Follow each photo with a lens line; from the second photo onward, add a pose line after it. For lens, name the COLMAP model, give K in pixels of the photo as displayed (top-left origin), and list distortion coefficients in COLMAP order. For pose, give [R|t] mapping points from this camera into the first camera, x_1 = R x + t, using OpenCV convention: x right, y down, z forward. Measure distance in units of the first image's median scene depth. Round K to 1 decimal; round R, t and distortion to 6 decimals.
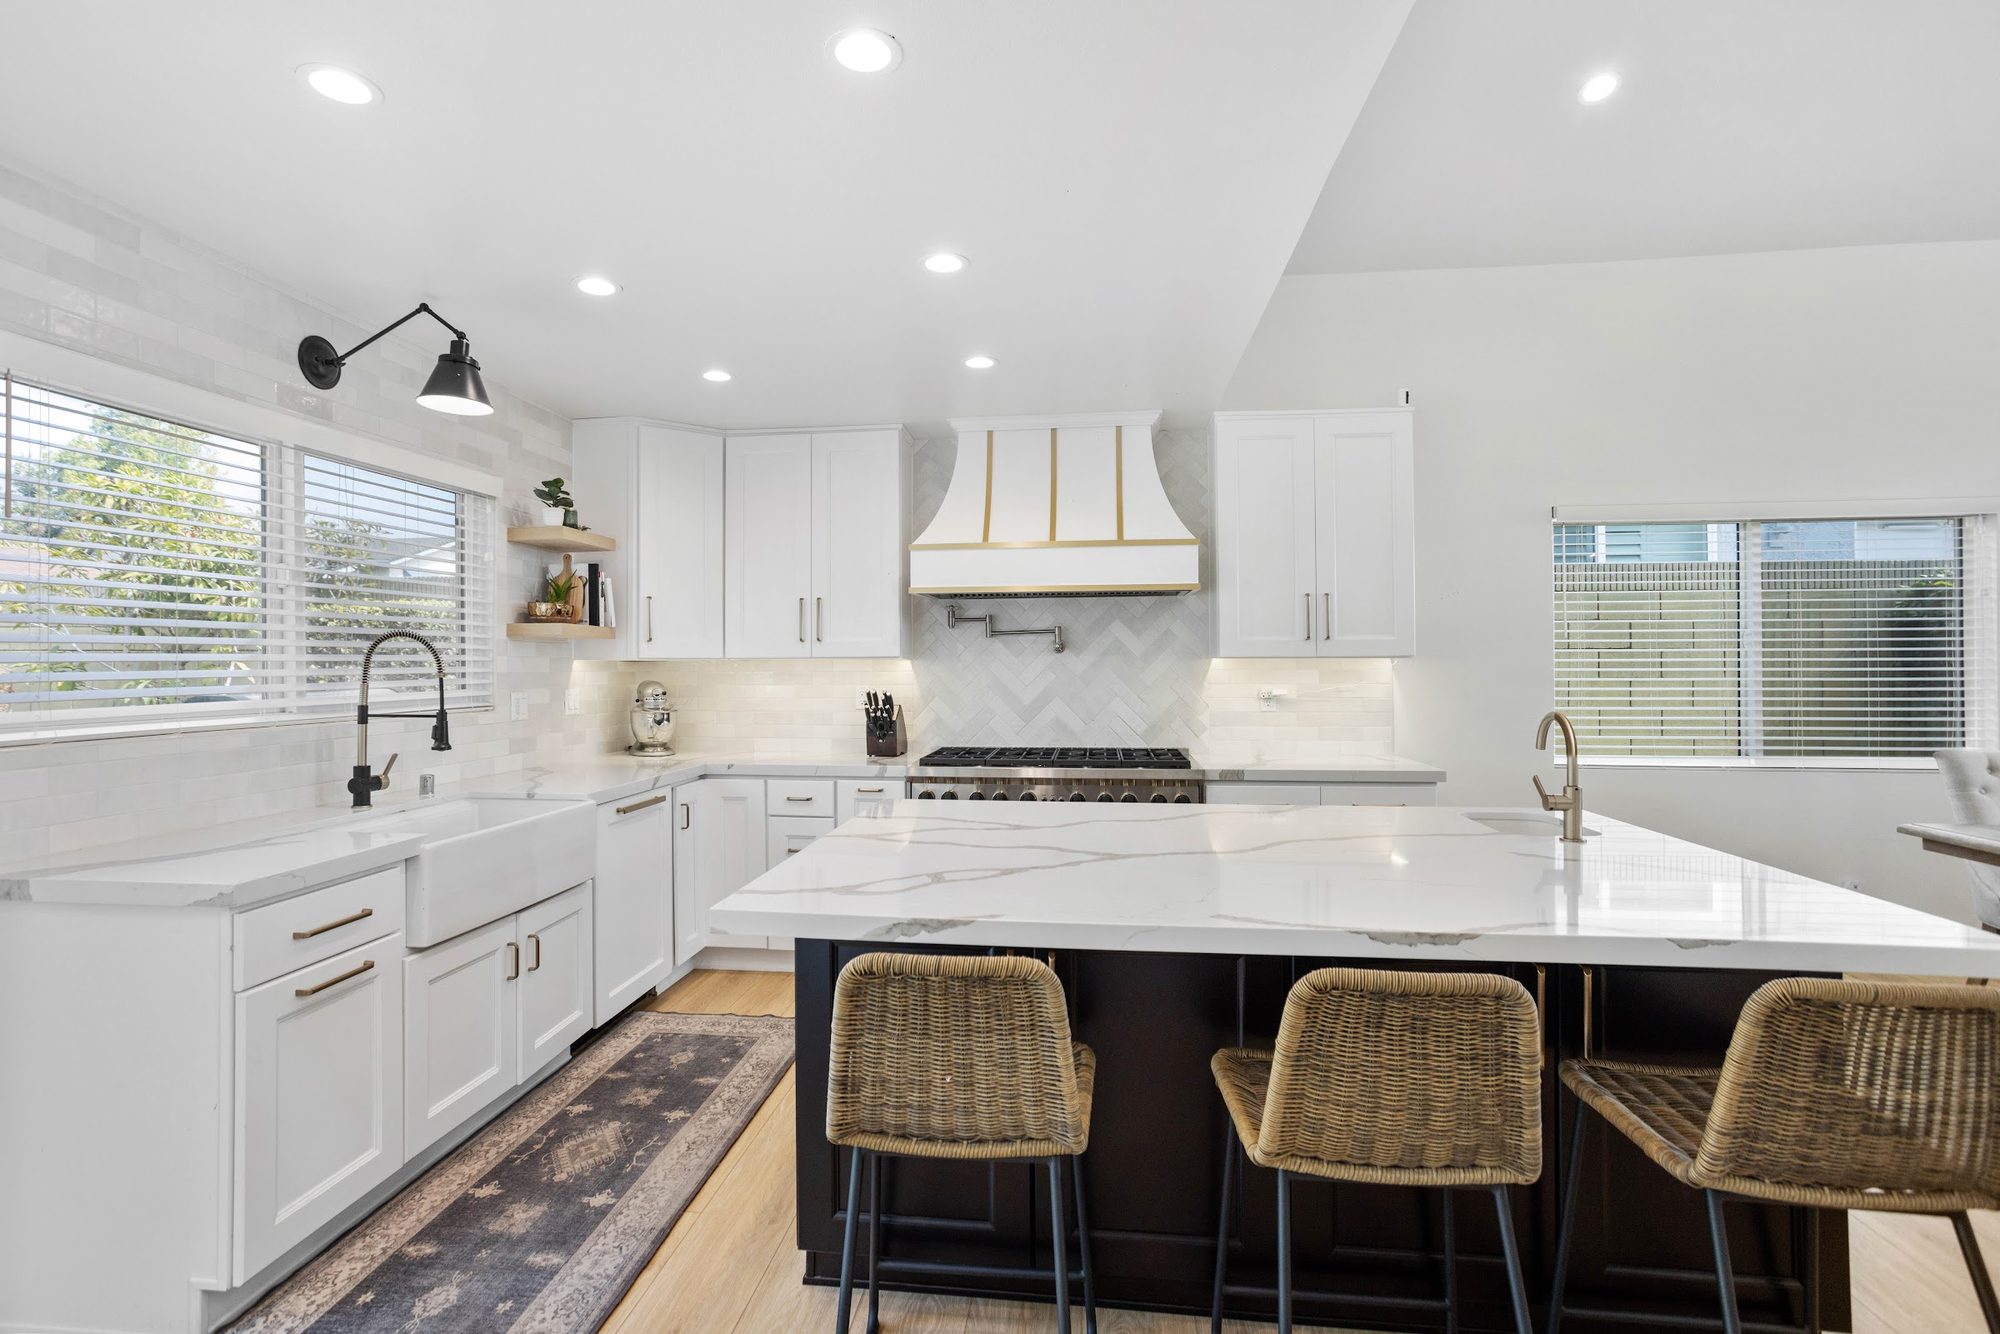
lens RADIAL K [[969.3, 0, 957.5], [0, 969.3, 657.8], [0, 0, 1]] dist [-0.053345, 0.059698]
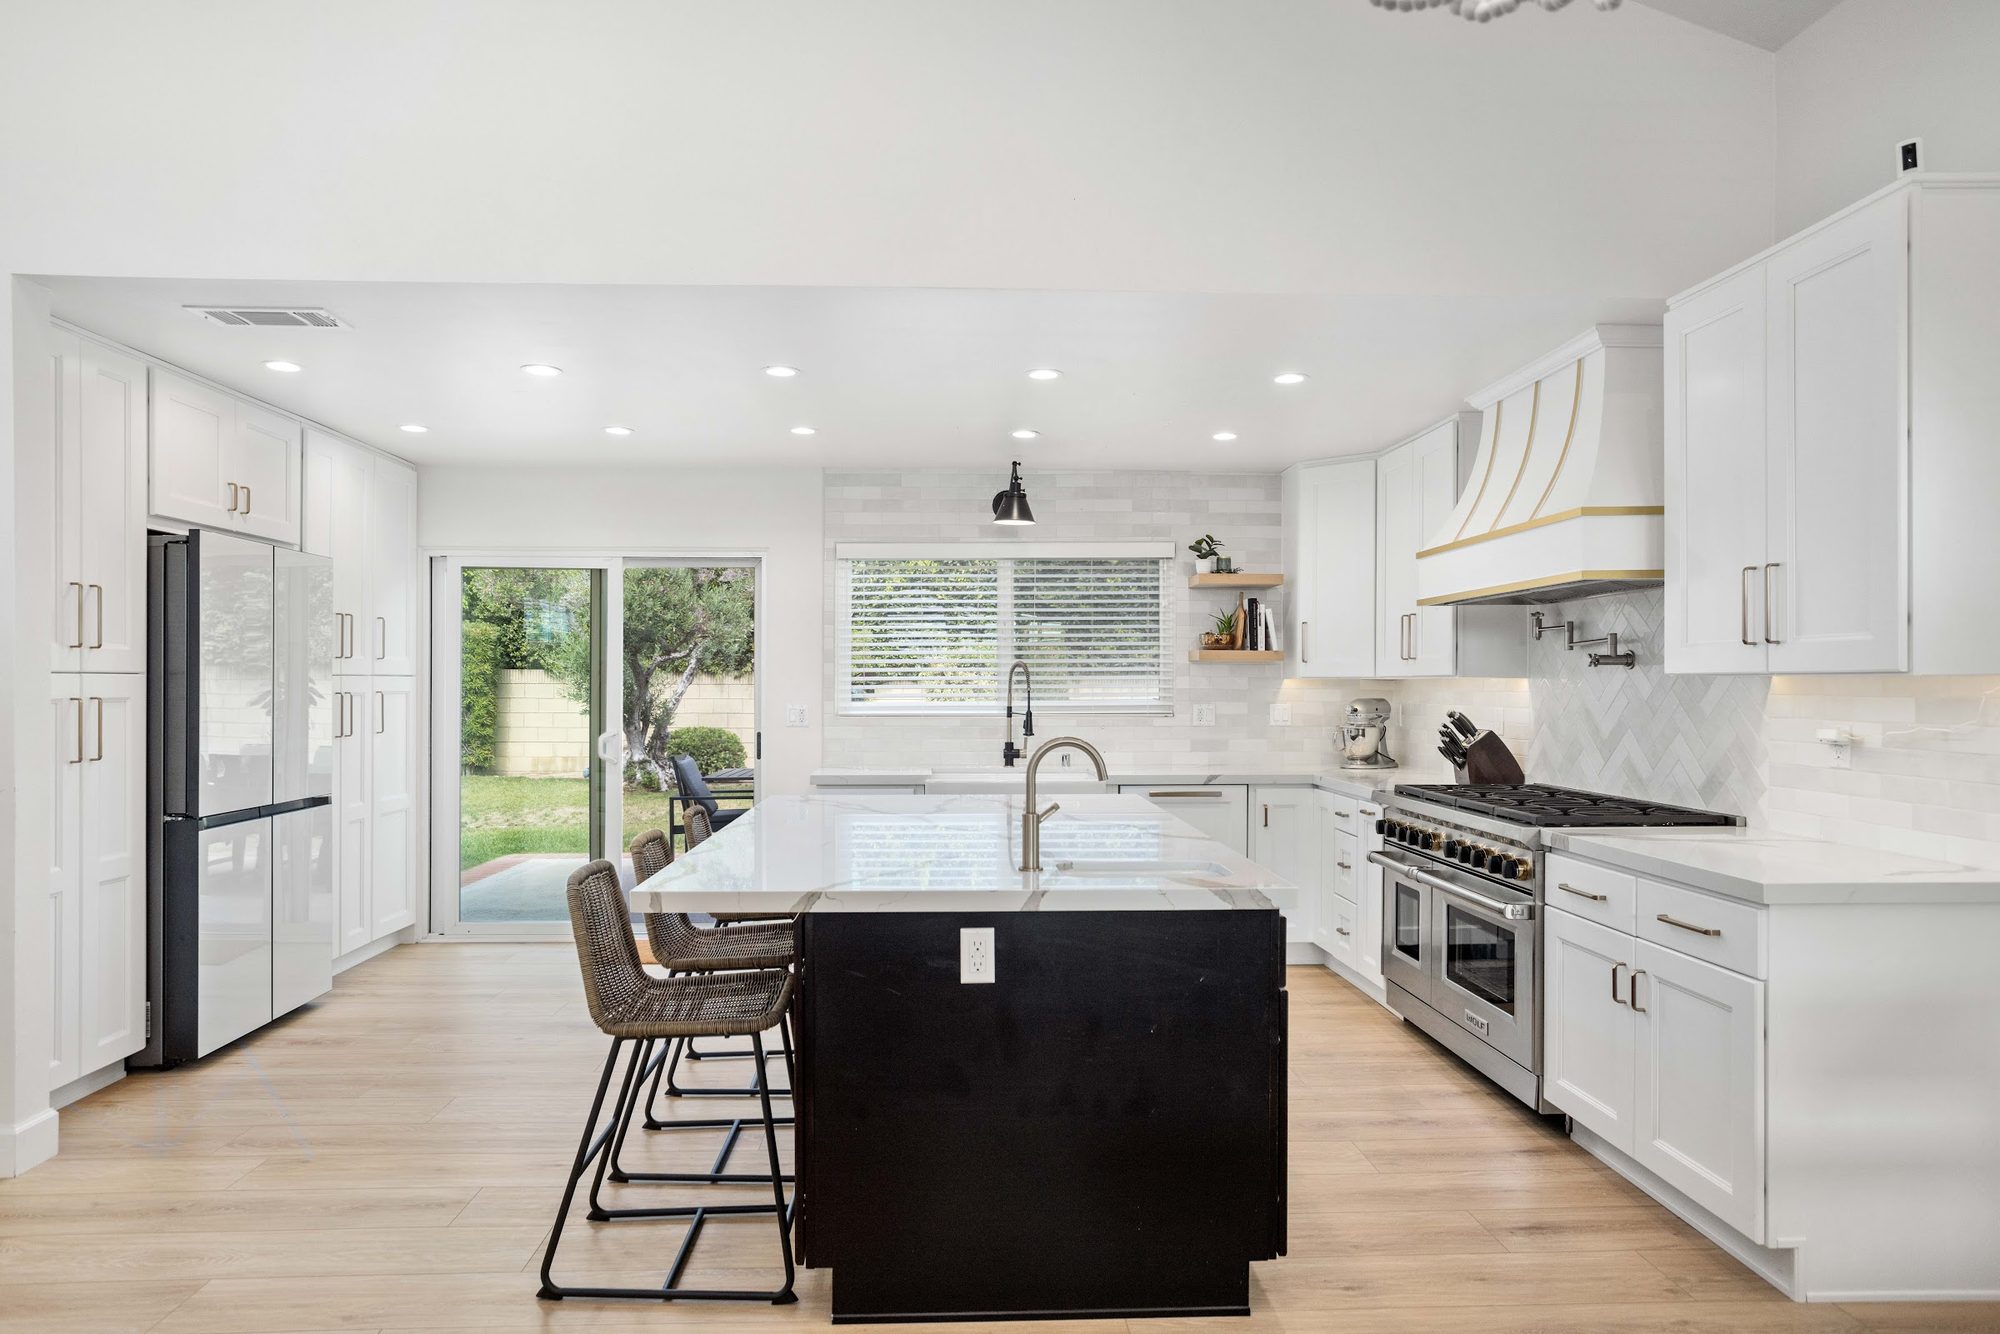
lens RADIAL K [[1187.0, 0, 994.9], [0, 1187.0, 694.8], [0, 0, 1]] dist [-0.027318, 0.028814]
pose [[0.185677, 0.012939, -0.982526, 1.000141], [0.005937, 0.999880, 0.014289, -0.001024], [0.982593, -0.008487, 0.185578, 0.407365]]
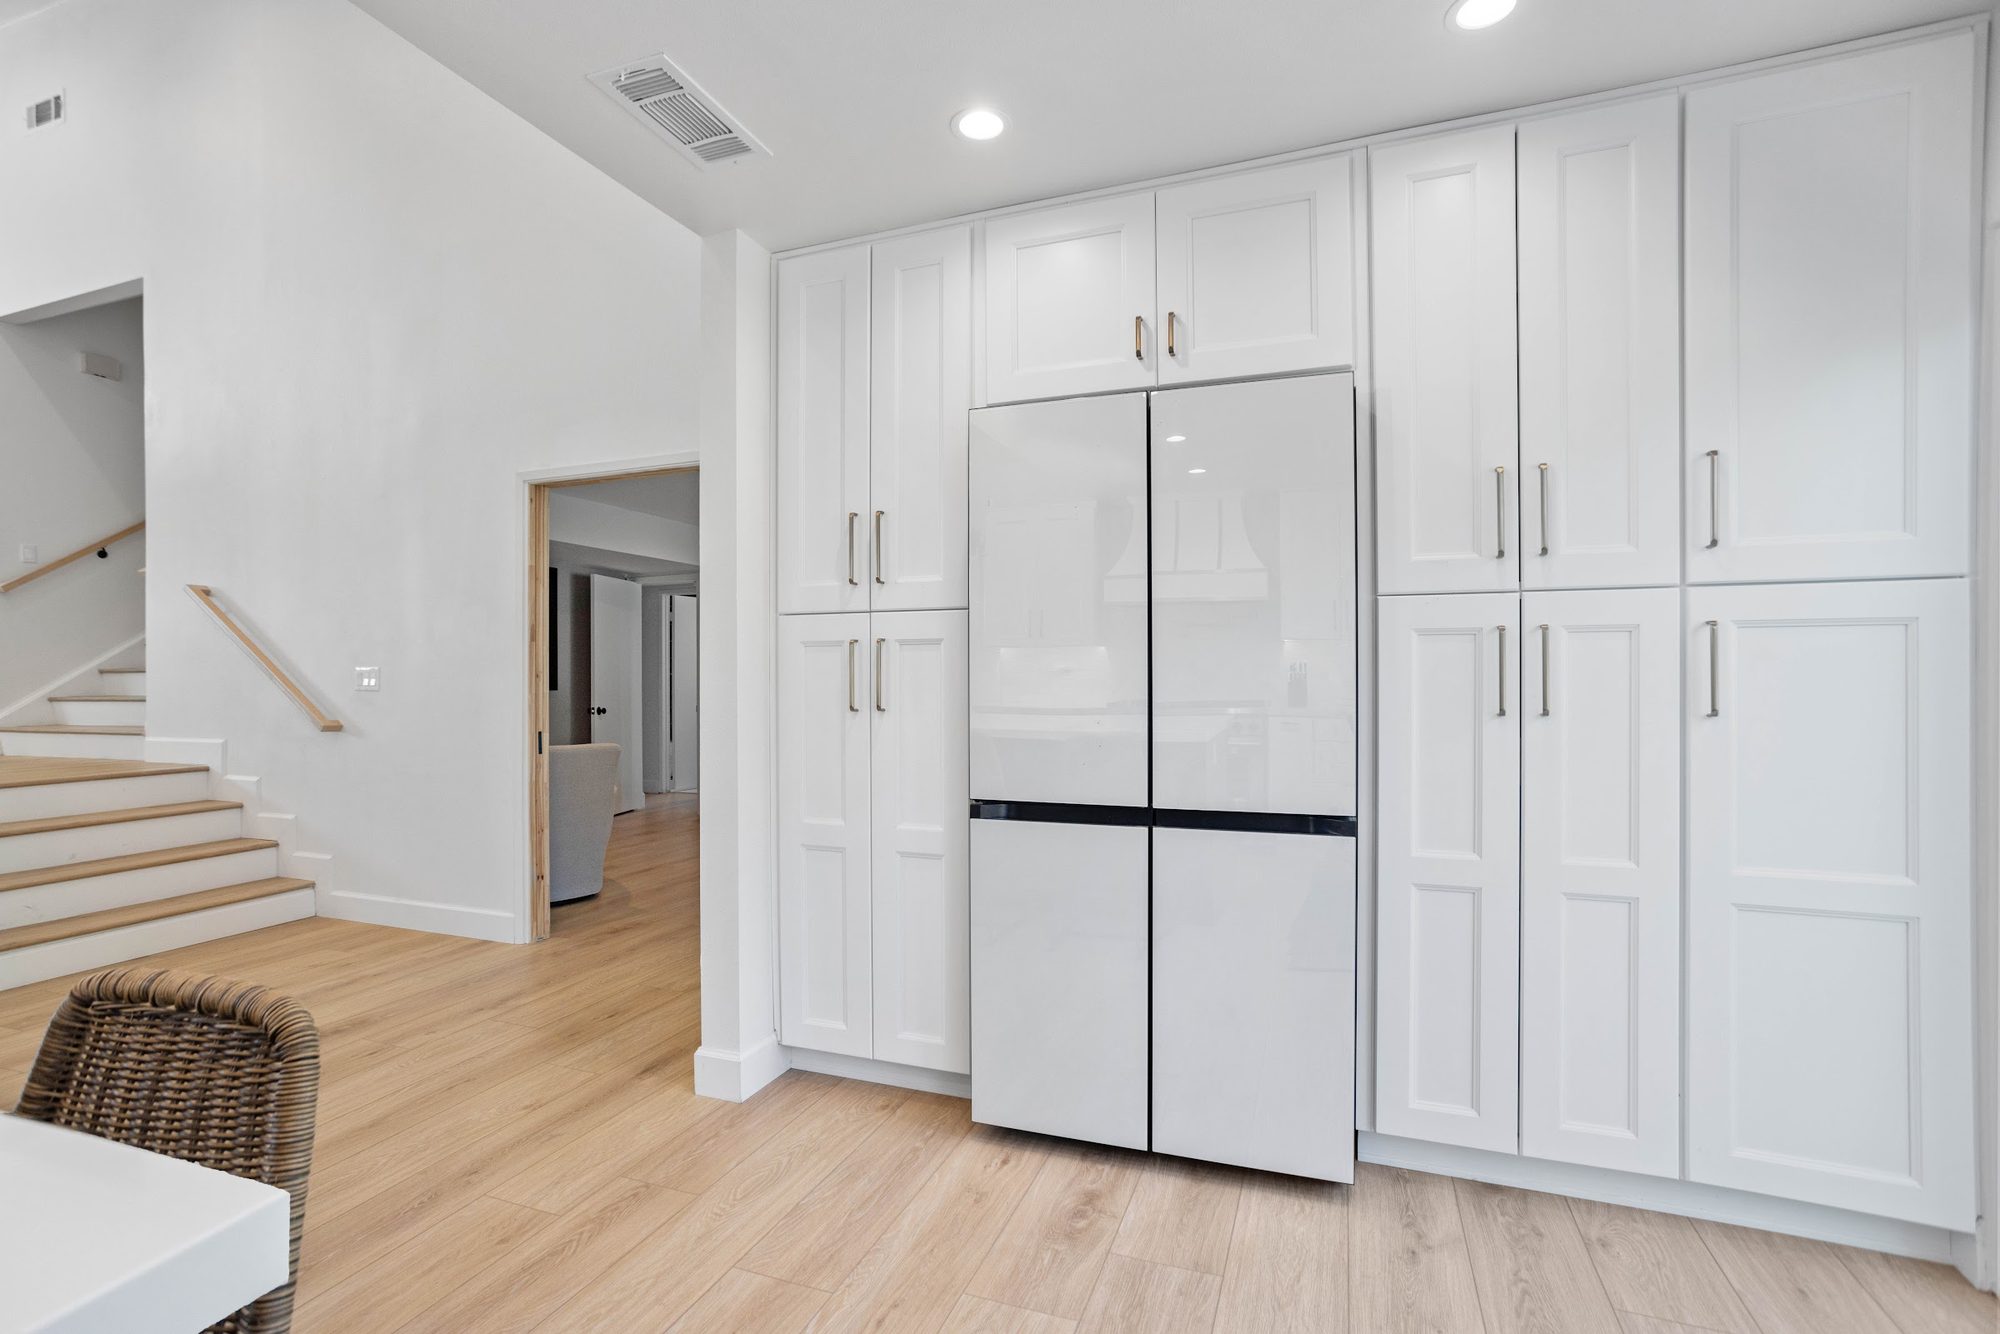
lens RADIAL K [[950.9, 0, 979.9], [0, 950.9, 675.2], [0, 0, 1]] dist [-0.051373, 0.027911]
pose [[-0.971903, 0.007622, 0.235256, -0.216855], [0.006324, 0.999960, -0.006272, 0.038263], [-0.235295, -0.004608, -0.971913, 0.503496]]
